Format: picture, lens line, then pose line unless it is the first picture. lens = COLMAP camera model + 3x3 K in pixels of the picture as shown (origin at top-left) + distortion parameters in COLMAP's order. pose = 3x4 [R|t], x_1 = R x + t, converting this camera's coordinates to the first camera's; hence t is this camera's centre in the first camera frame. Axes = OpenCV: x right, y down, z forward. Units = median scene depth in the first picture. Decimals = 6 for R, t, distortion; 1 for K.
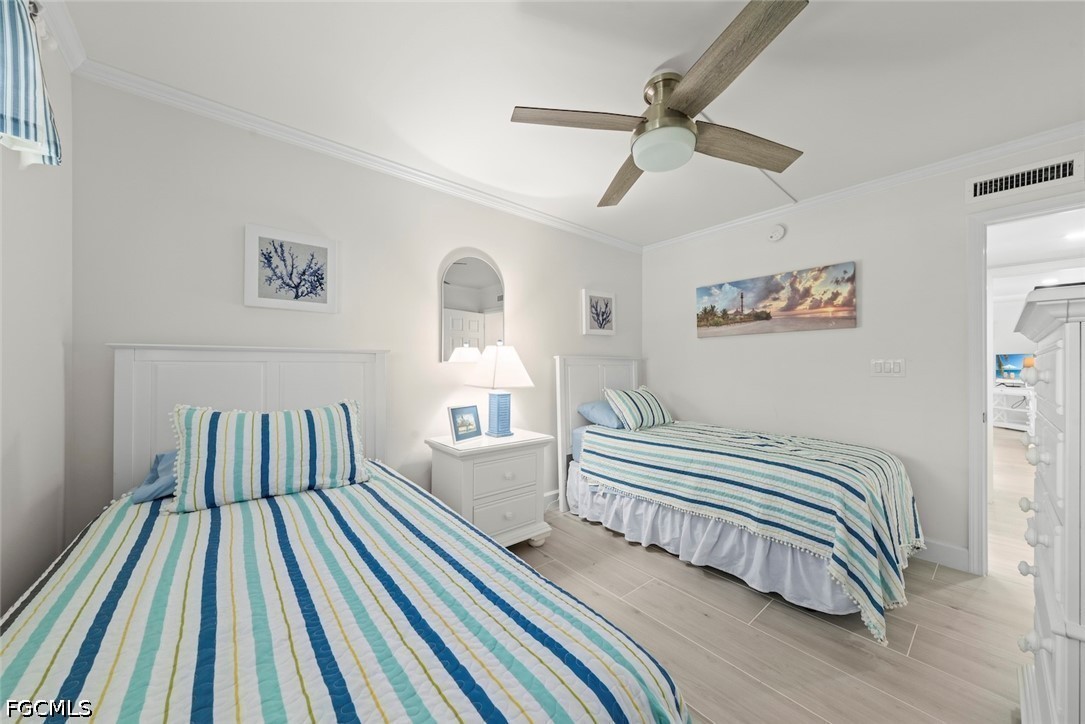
lens RADIAL K [[380.5, 0, 542.5], [0, 380.5, 363.7], [0, 0, 1]] dist [-0.001328, 0.000314]
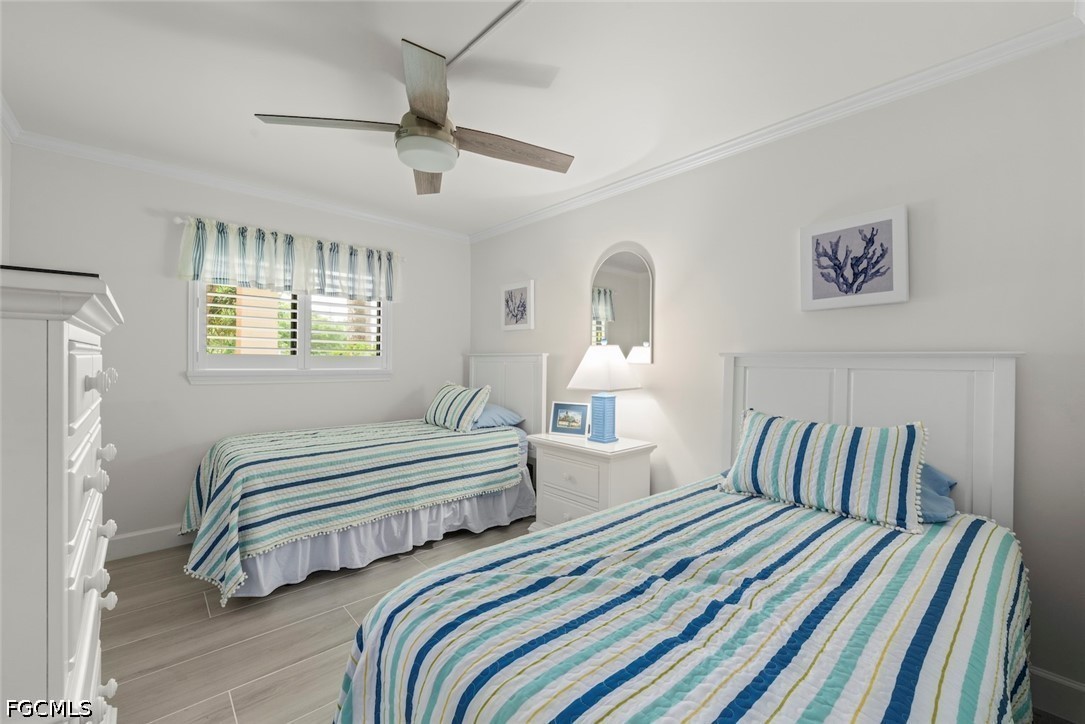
lens RADIAL K [[453.8, 0, 541.6], [0, 453.8, 365.0], [0, 0, 1]] dist [-0.000032, -0.000235]
pose [[0.029247, -0.002492, -0.999569, 0.740061], [-0.014312, 0.999893, -0.002911, 0.006140], [0.999470, 0.014391, 0.029208, 0.609836]]
